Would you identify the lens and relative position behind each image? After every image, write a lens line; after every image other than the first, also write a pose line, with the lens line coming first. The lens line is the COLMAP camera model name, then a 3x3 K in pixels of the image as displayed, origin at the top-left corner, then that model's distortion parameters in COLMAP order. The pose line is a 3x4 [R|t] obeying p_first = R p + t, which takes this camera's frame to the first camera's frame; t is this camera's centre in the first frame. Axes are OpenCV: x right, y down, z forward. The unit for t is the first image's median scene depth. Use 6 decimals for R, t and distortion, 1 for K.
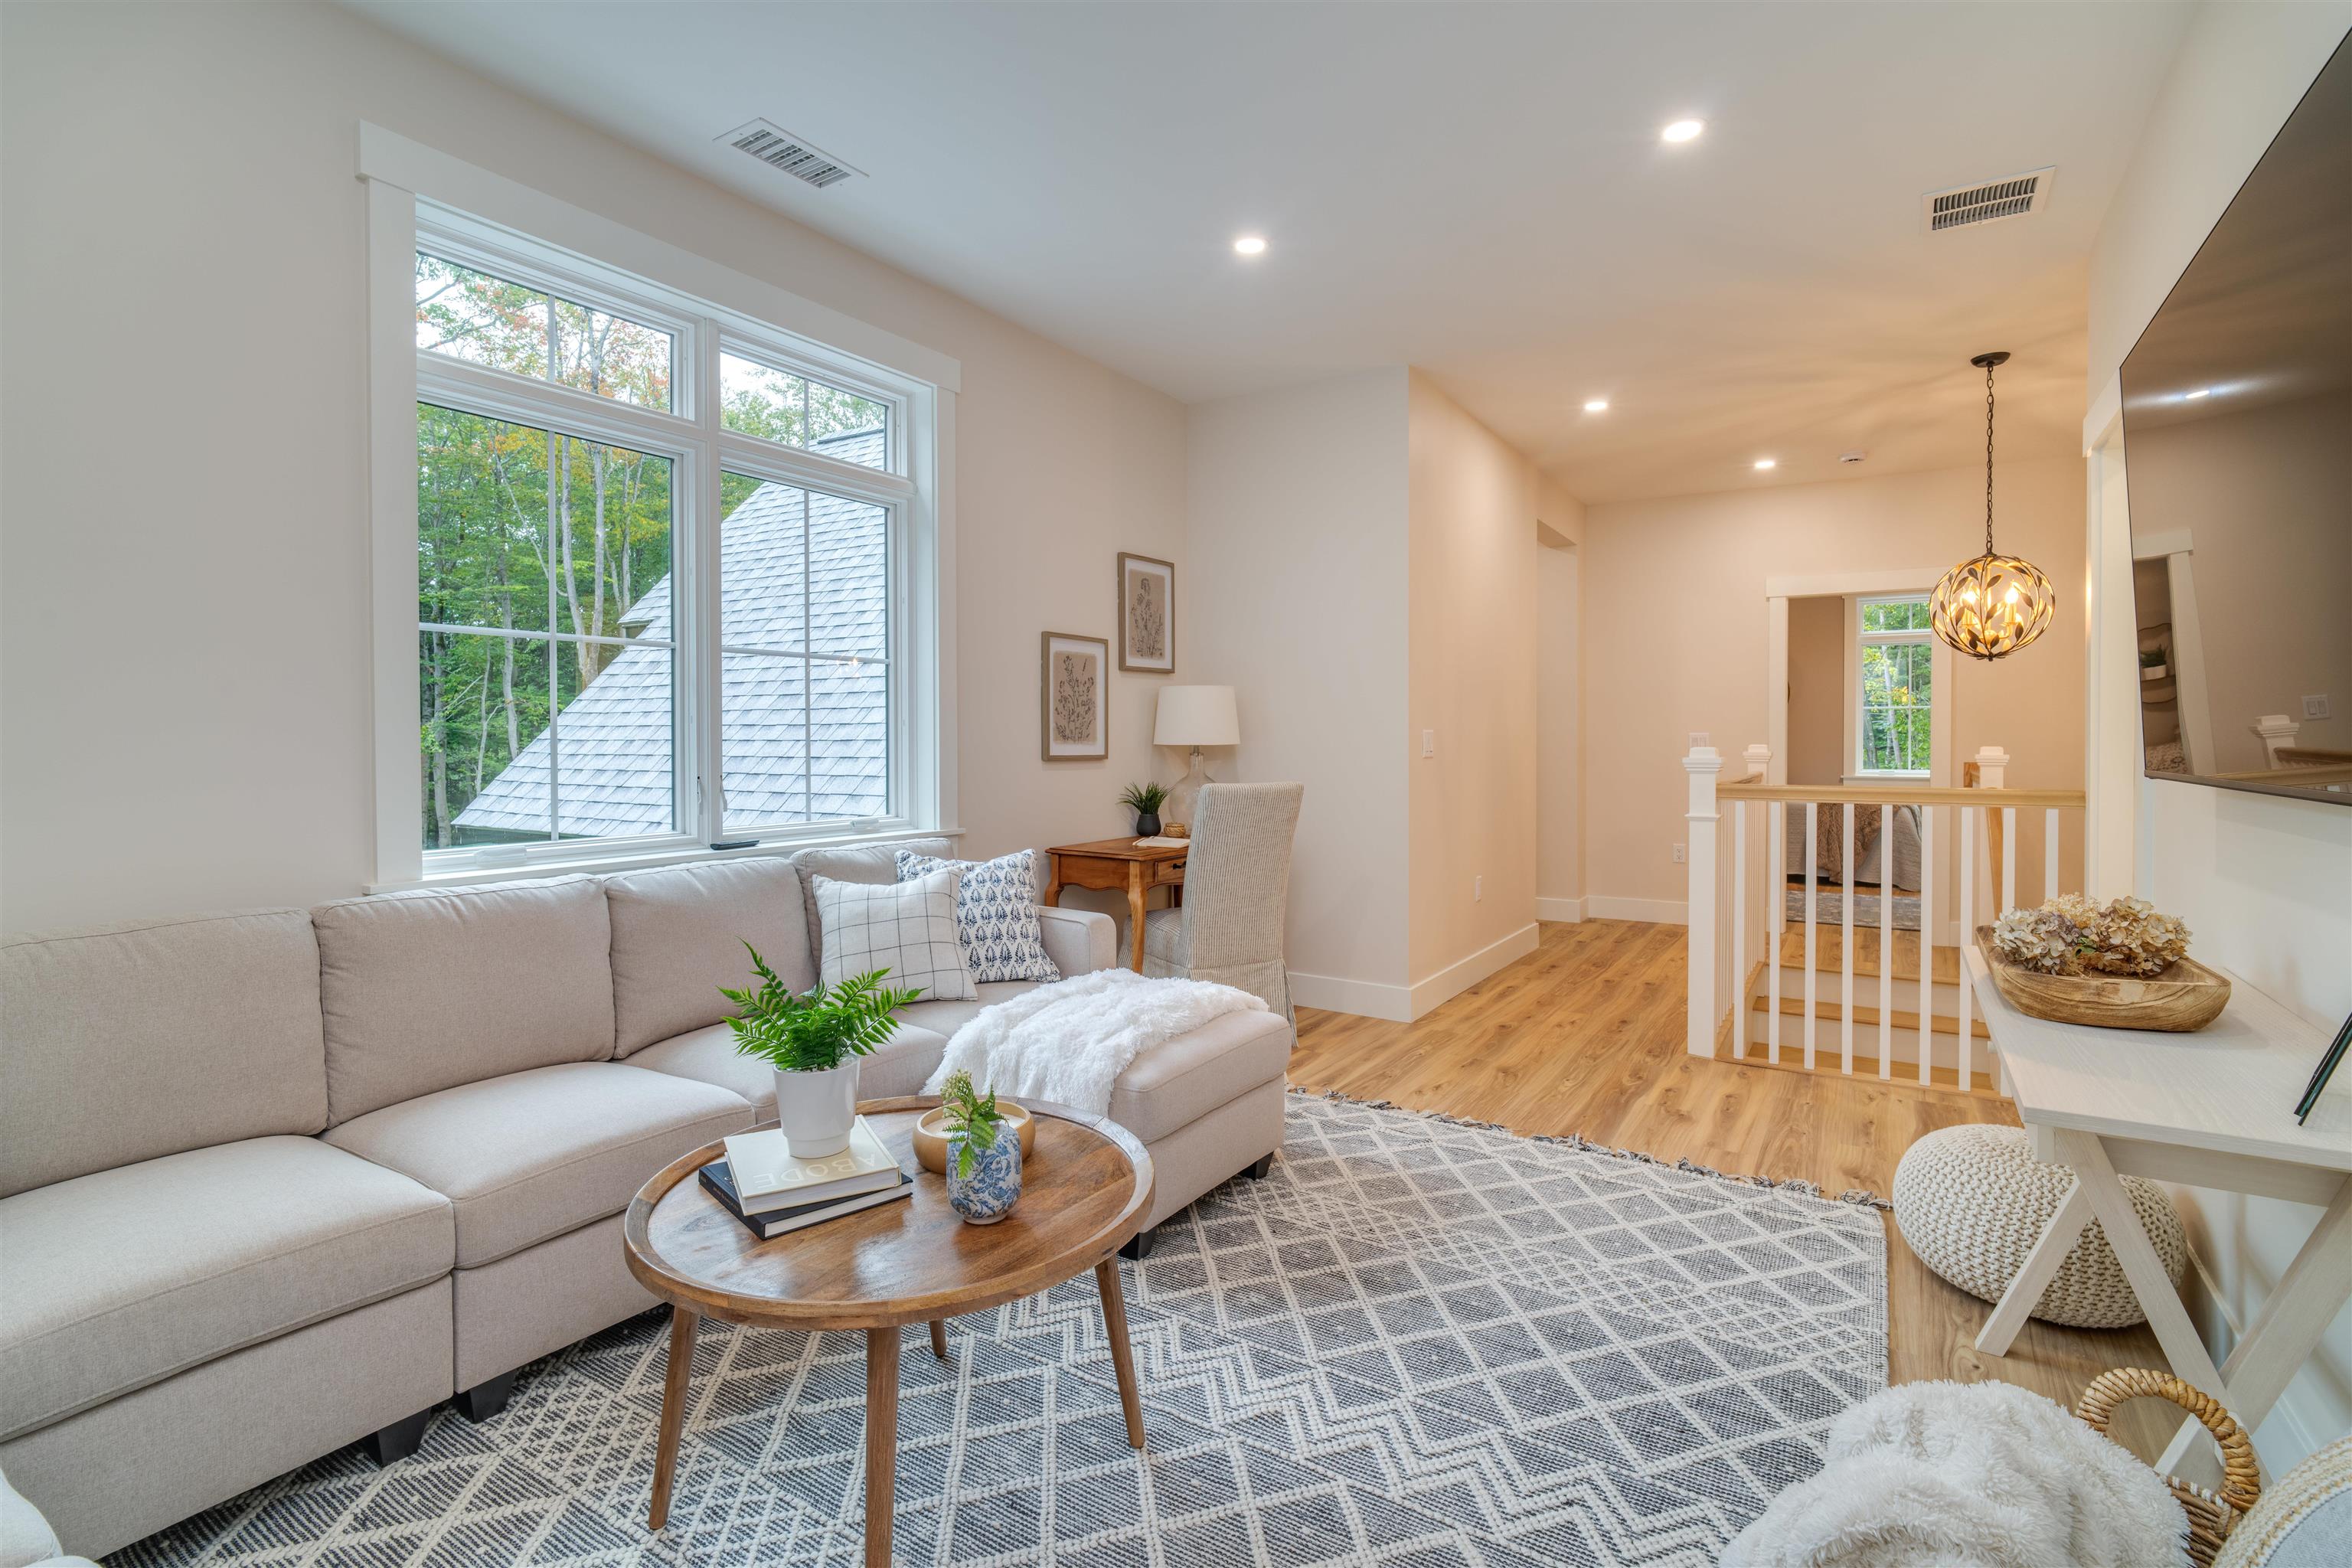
lens RADIAL K [[1180.6, 0, 1171.2], [0, 1180.6, 748.3], [0, 0, 1]] dist [0.000296, 0.014709]
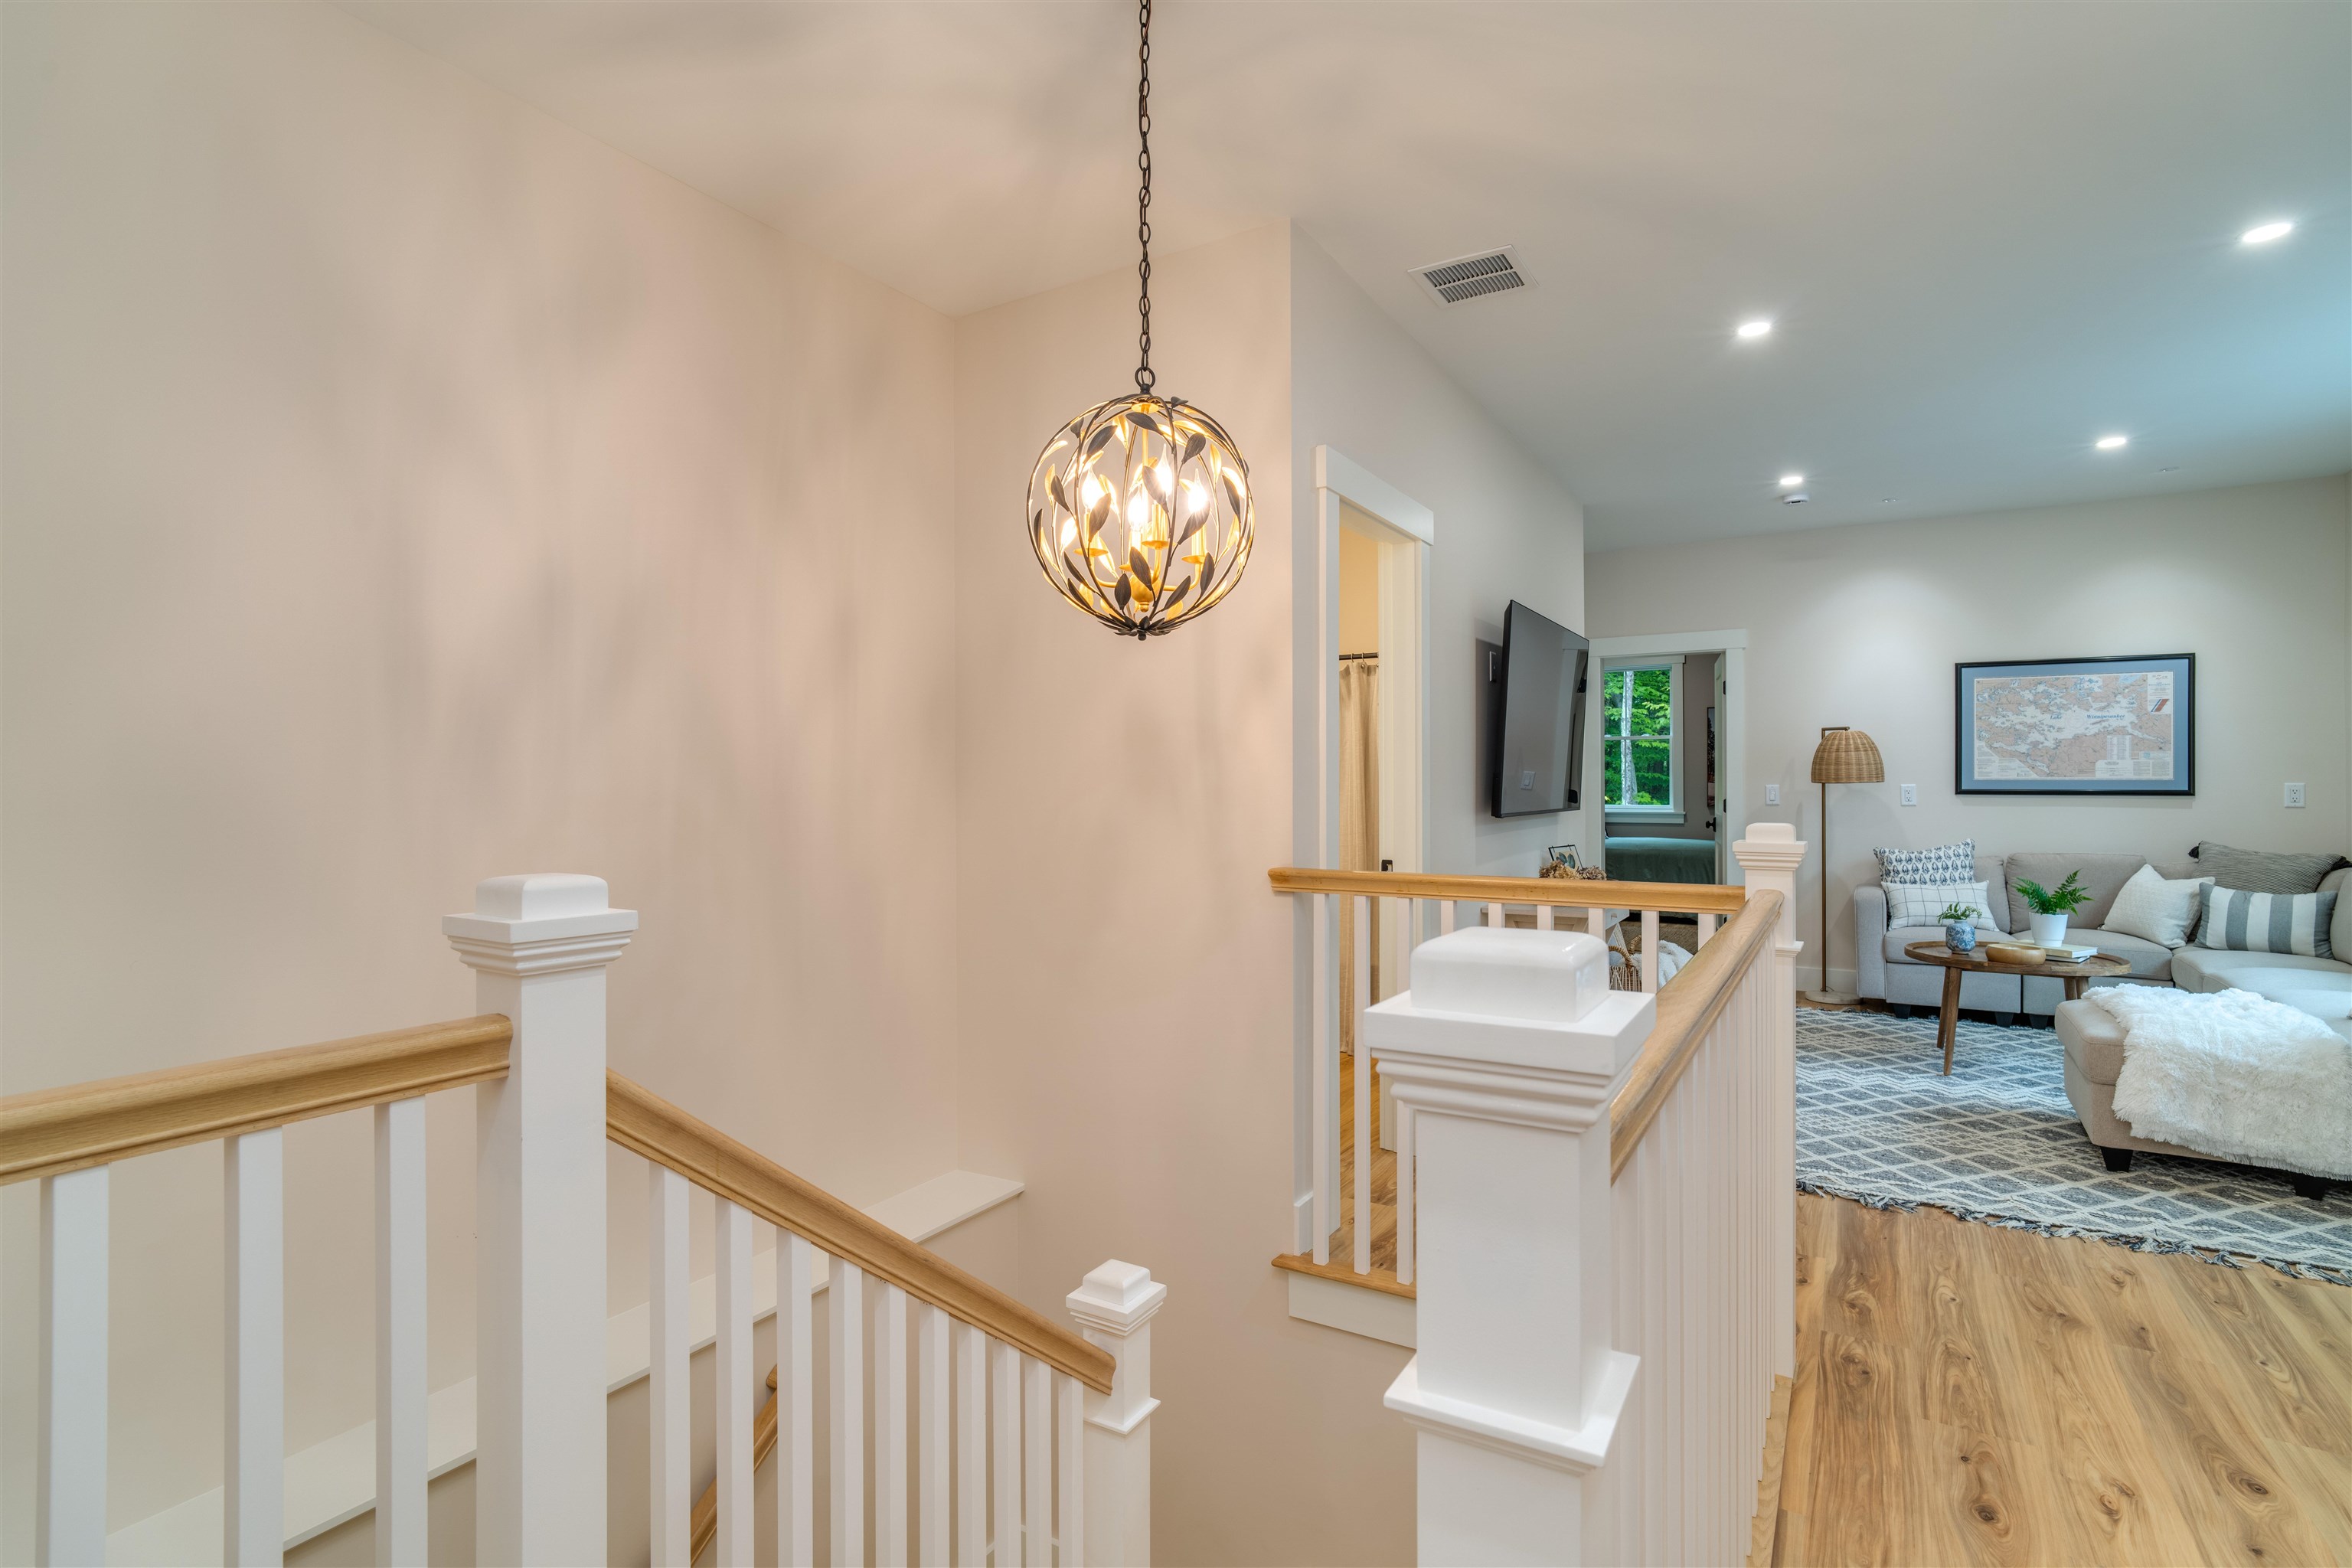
lens RADIAL K [[1143.6, 0, 1183.7], [0, 1143.6, 780.3], [0, 0, 1]] dist [-0.023208, 0.013101]
pose [[-0.999943, 0.002206, -0.010486, 1.281114], [0.002152, 0.999985, 0.005122, -0.042279], [0.010497, 0.005099, -0.999932, 2.680870]]
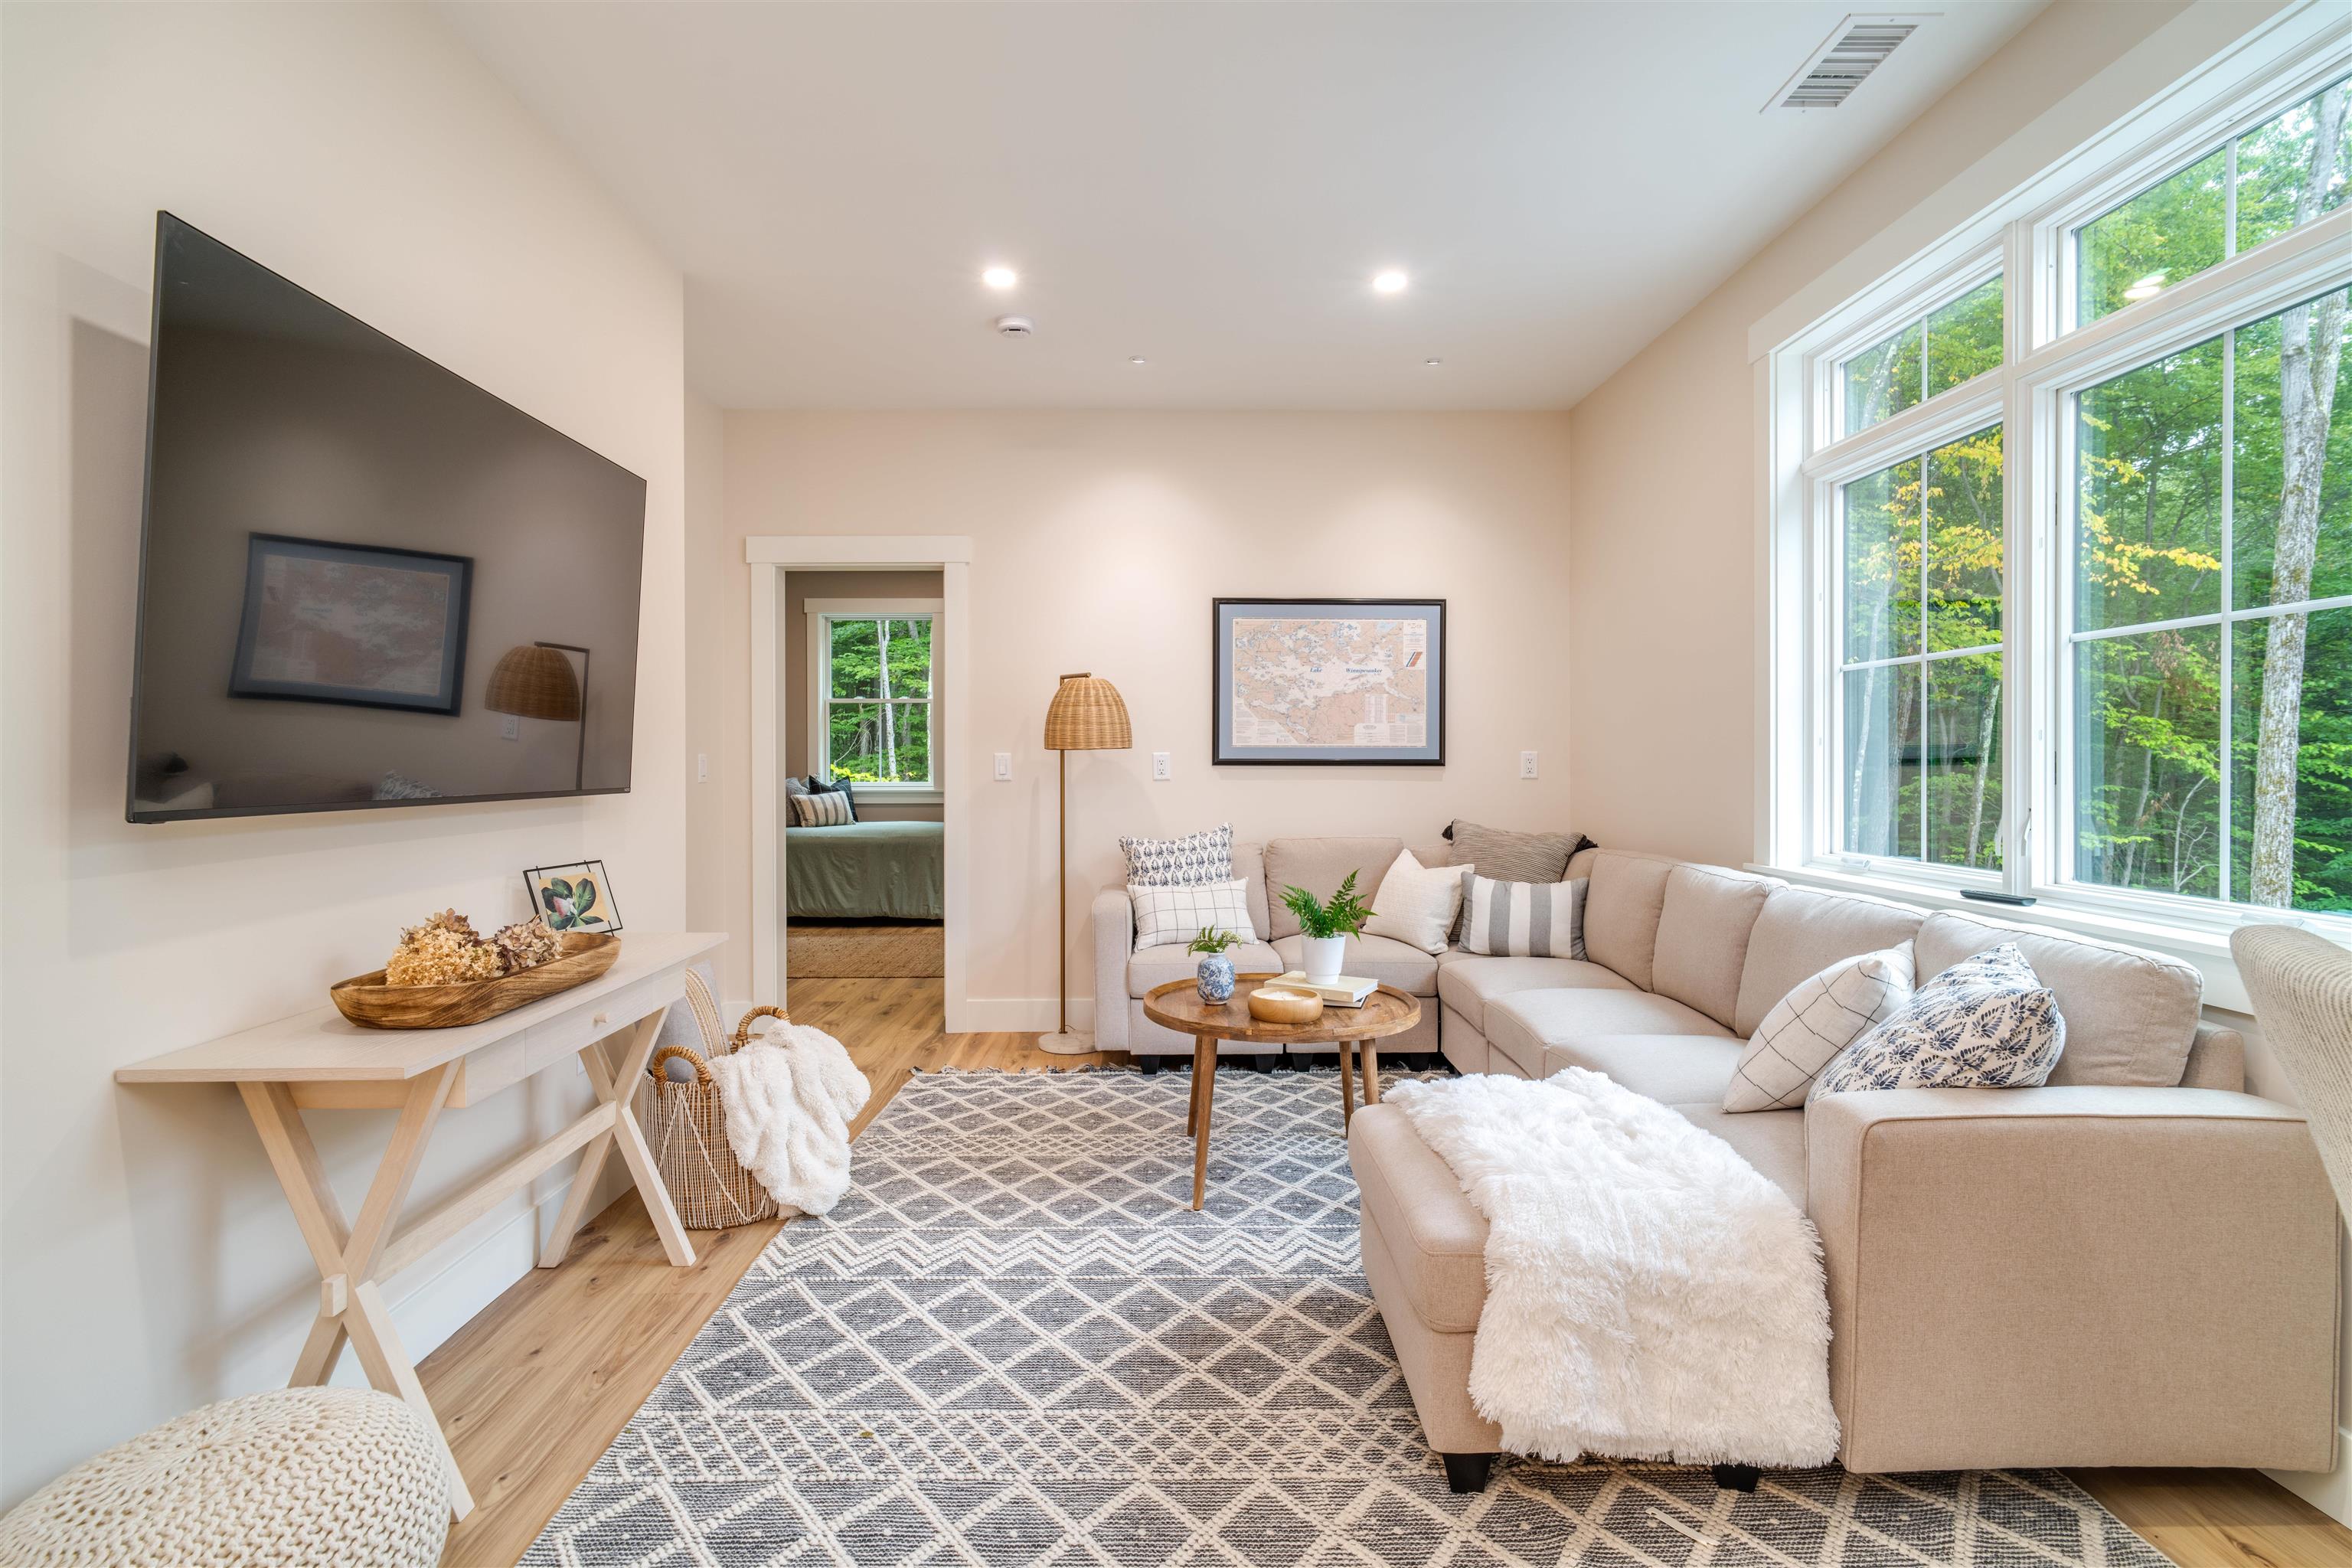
lens RADIAL K [[1143.6, 0, 1183.7], [0, 1143.6, 780.3], [0, 0, 1]] dist [-0.023208, 0.013101]
pose [[-0.836955, 0.010391, -0.547172, 0.641527], [-0.003538, 0.999696, 0.024396, -0.015442], [0.547260, 0.022354, -0.836664, 1.774701]]
